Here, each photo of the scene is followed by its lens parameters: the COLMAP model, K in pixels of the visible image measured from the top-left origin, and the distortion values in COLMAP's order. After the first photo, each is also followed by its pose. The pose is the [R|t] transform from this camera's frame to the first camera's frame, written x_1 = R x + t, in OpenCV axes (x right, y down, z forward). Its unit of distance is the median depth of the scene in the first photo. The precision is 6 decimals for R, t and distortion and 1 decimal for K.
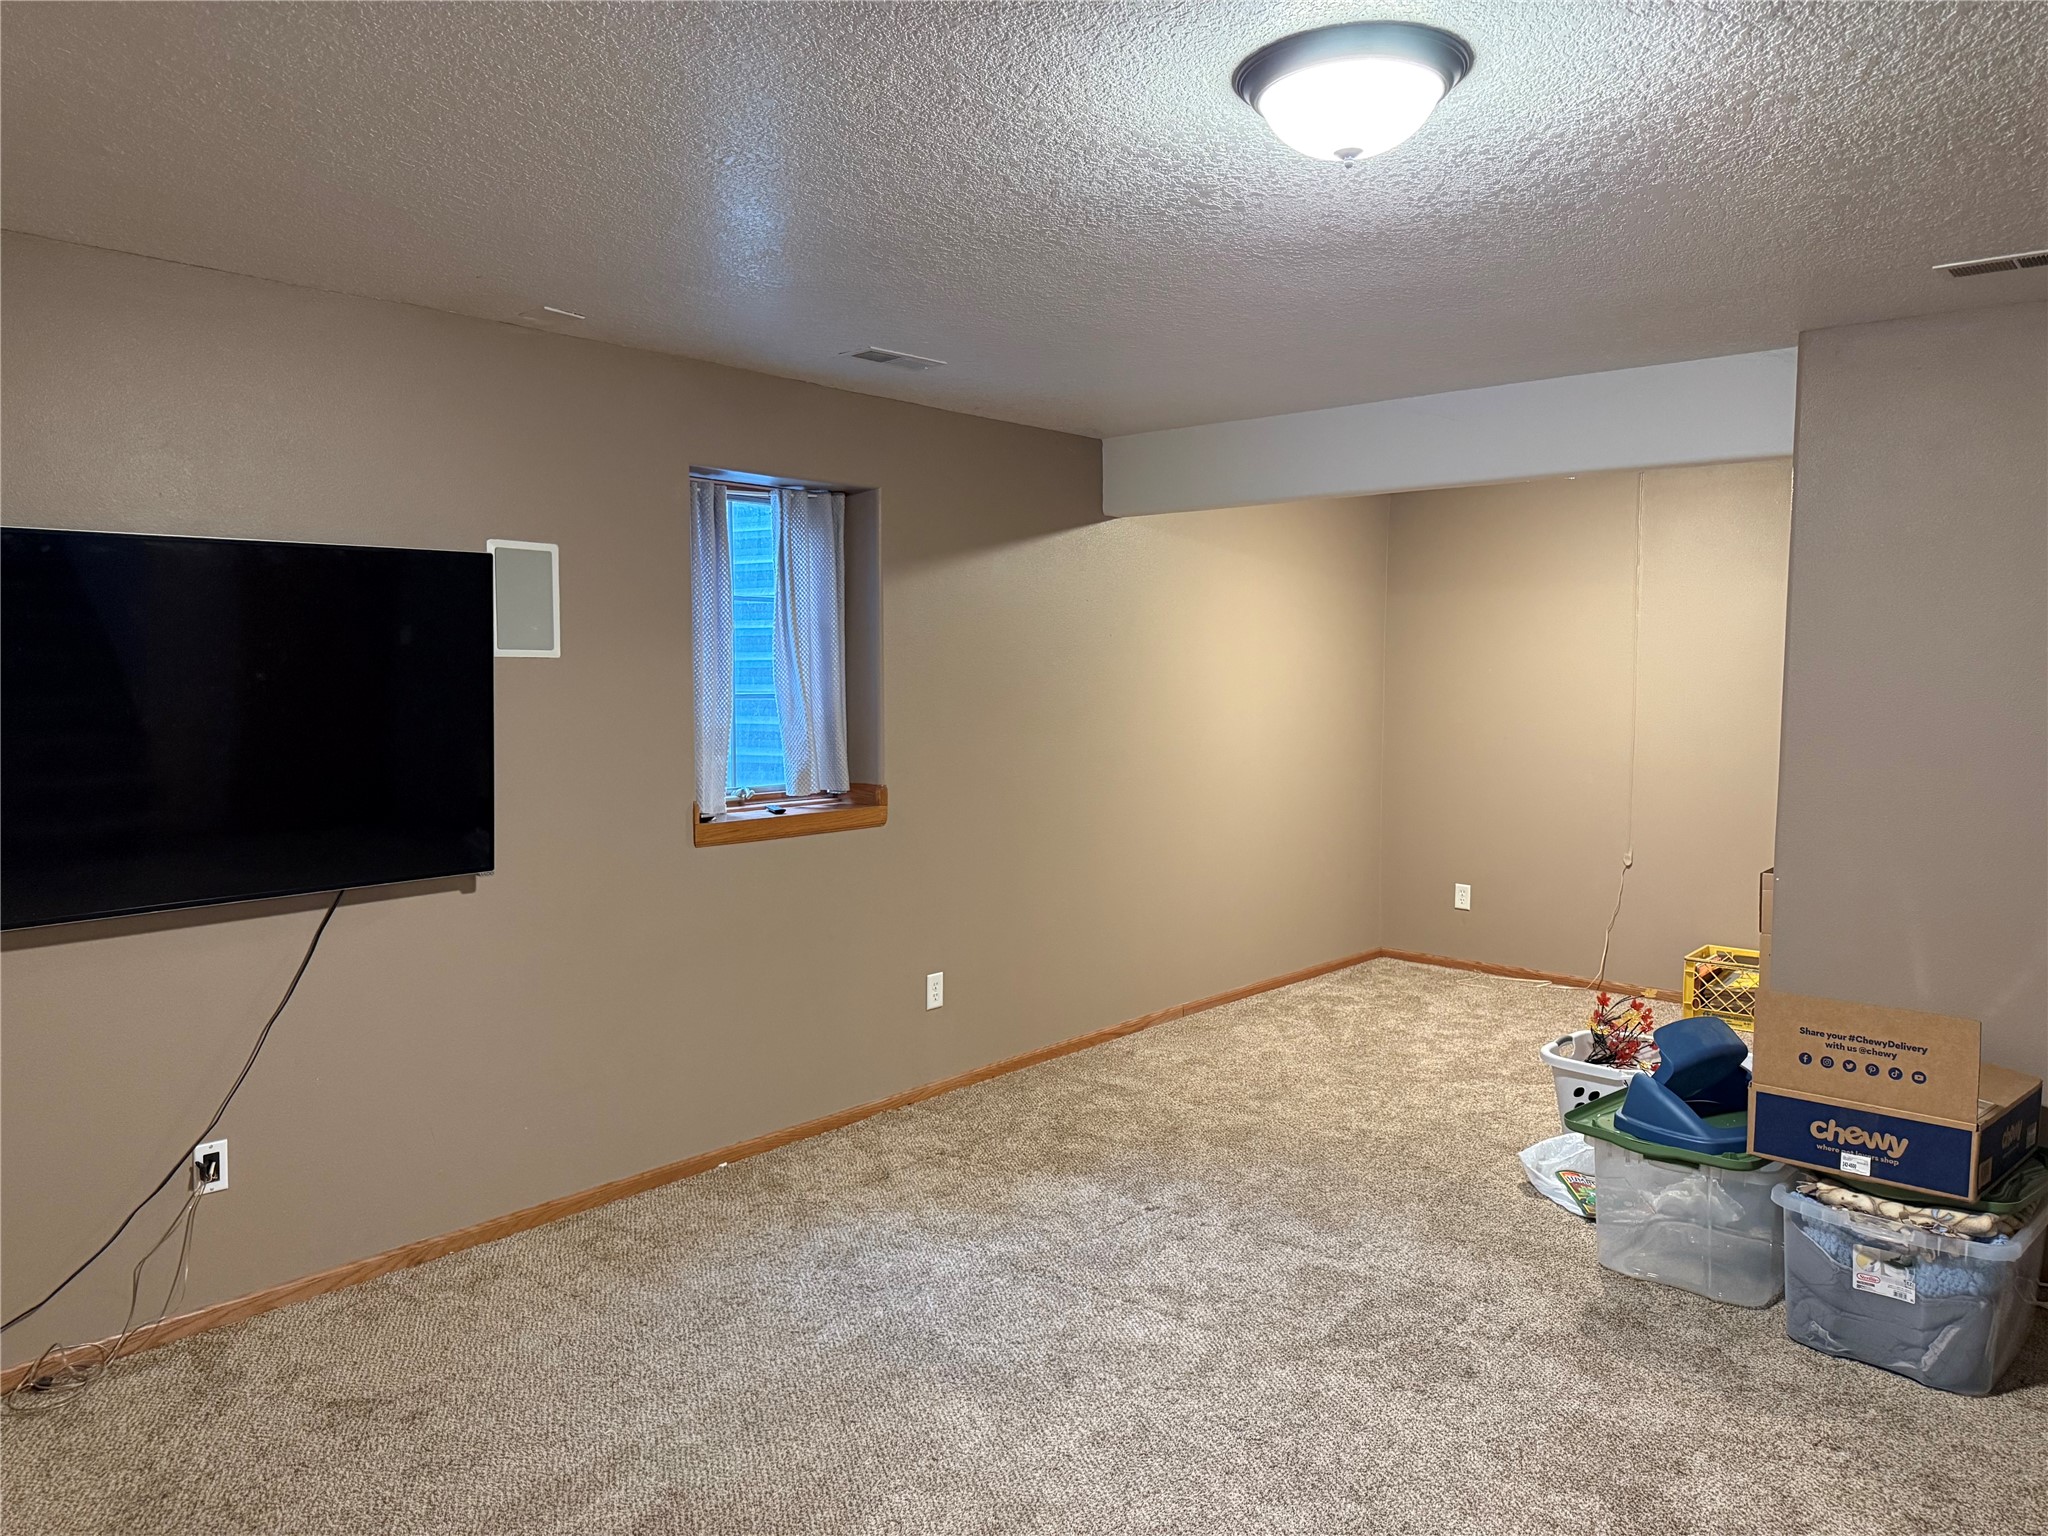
lens RADIAL K [[1384.7, 0, 1024.0], [0, 1384.7, 768.0], [0, 0, 1]] dist [0.049567, -0.058779]
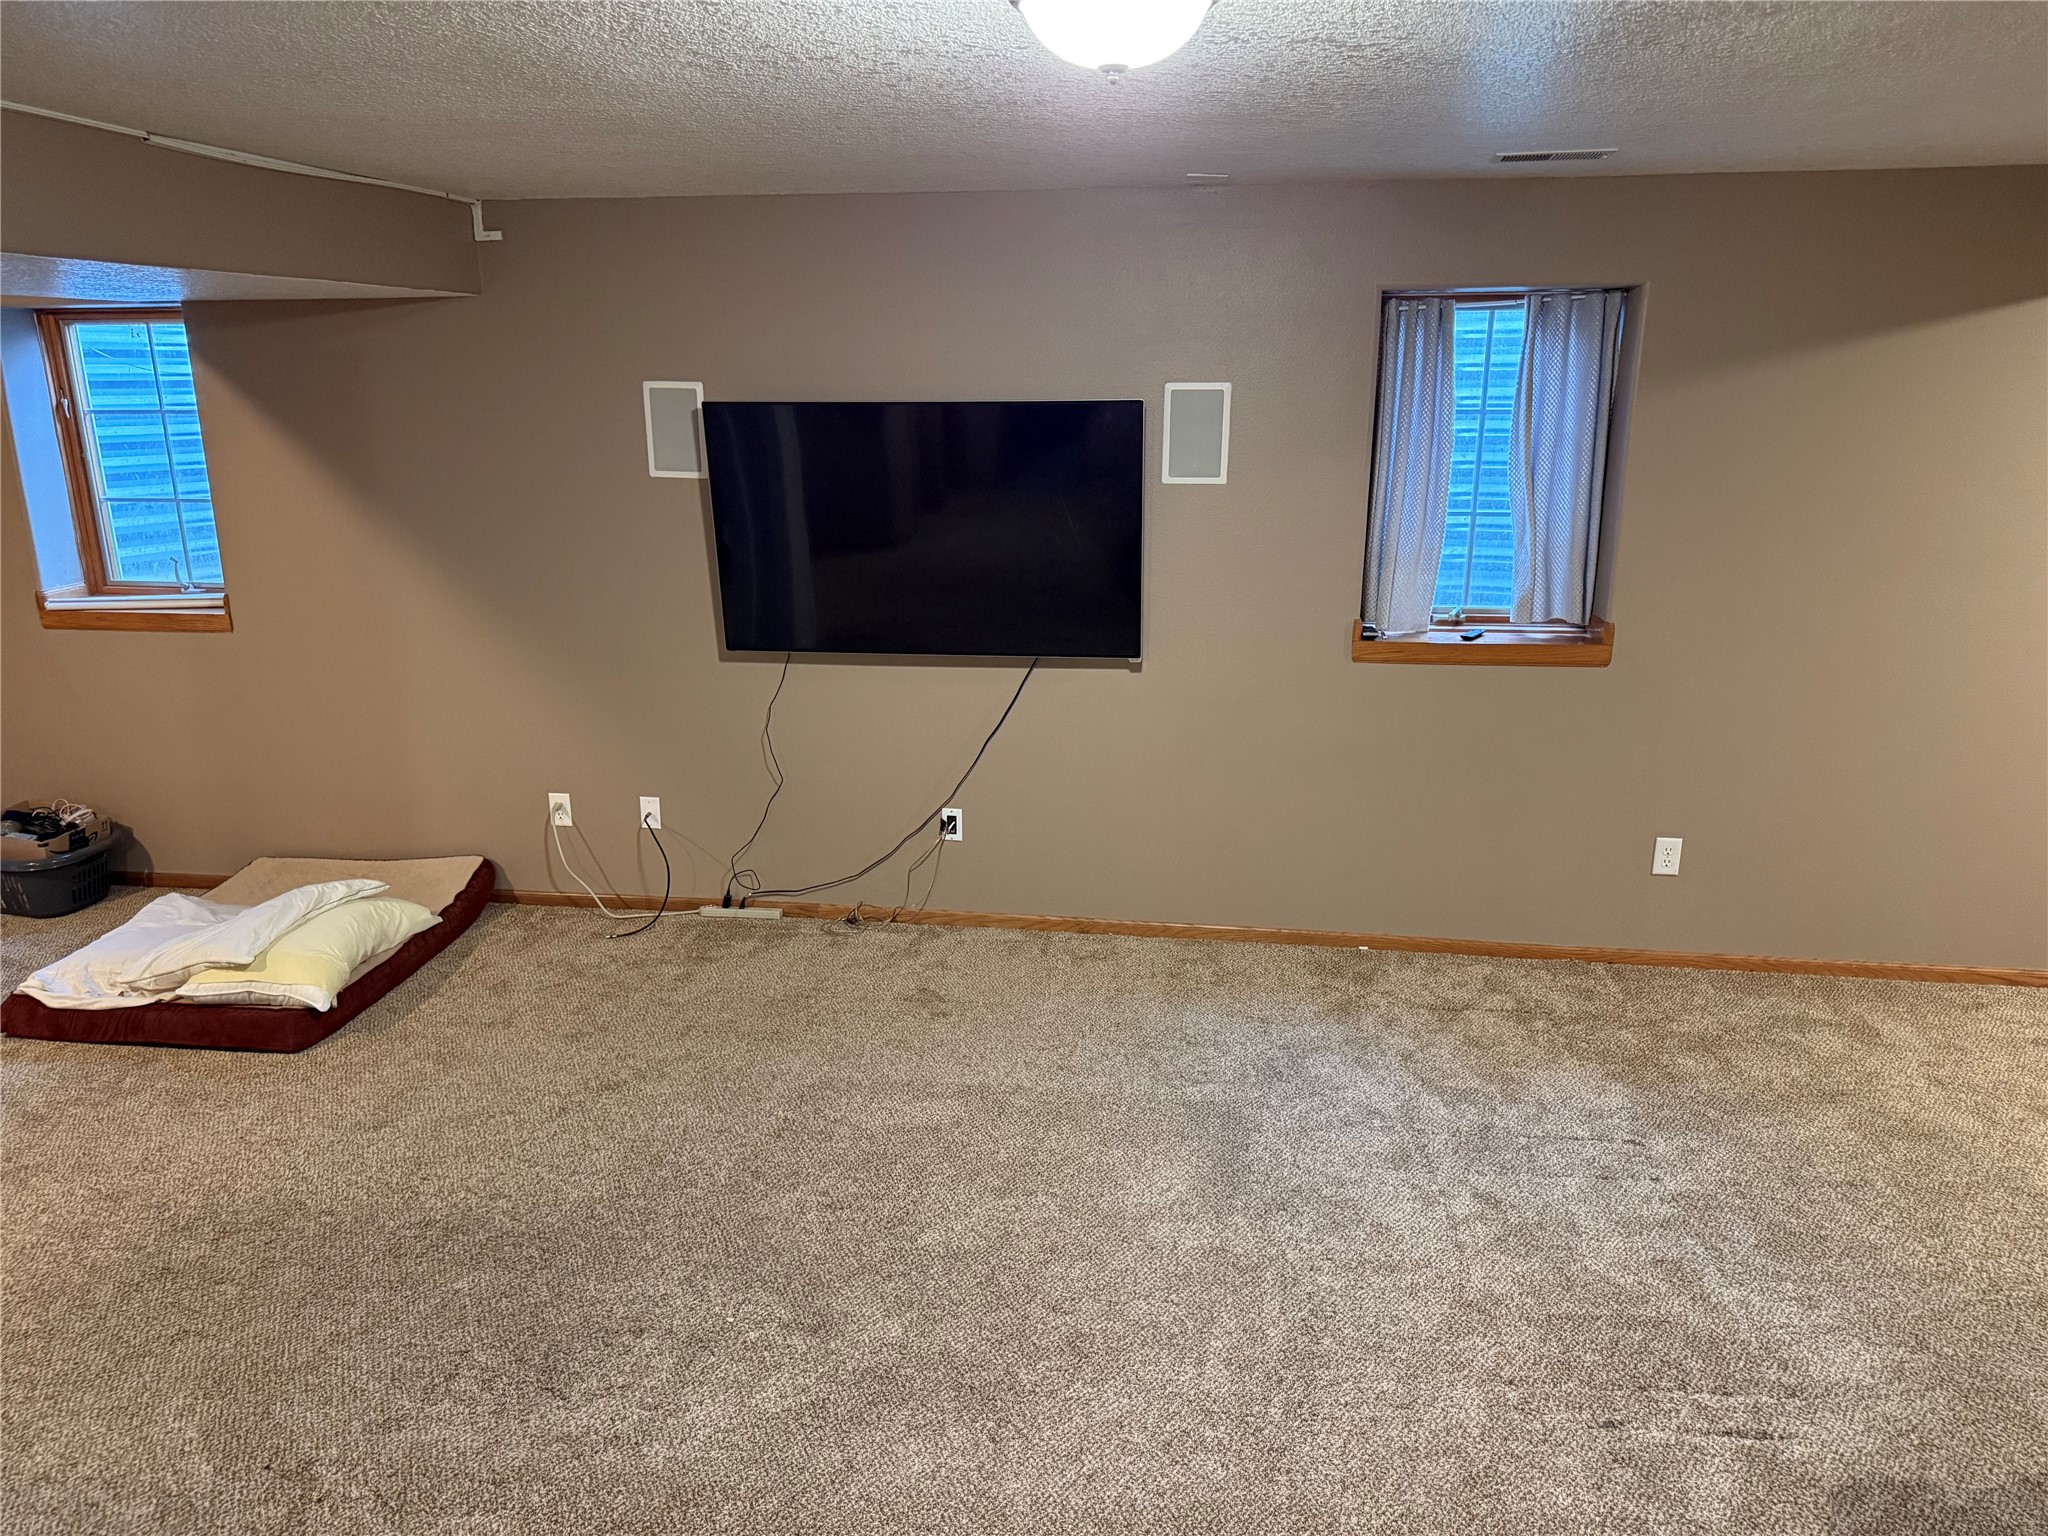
lens RADIAL K [[1435.5, 0, 1022.5], [0, 1435.5, 793.4], [0, 0, 1]] dist [-0.003263, -0.003186]
pose [[0.531192, 0.235751, -0.813791, 0.568247], [-0.051275, 0.967692, 0.246866, -0.107975], [0.845699, -0.089406, 0.526118, 0.190163]]
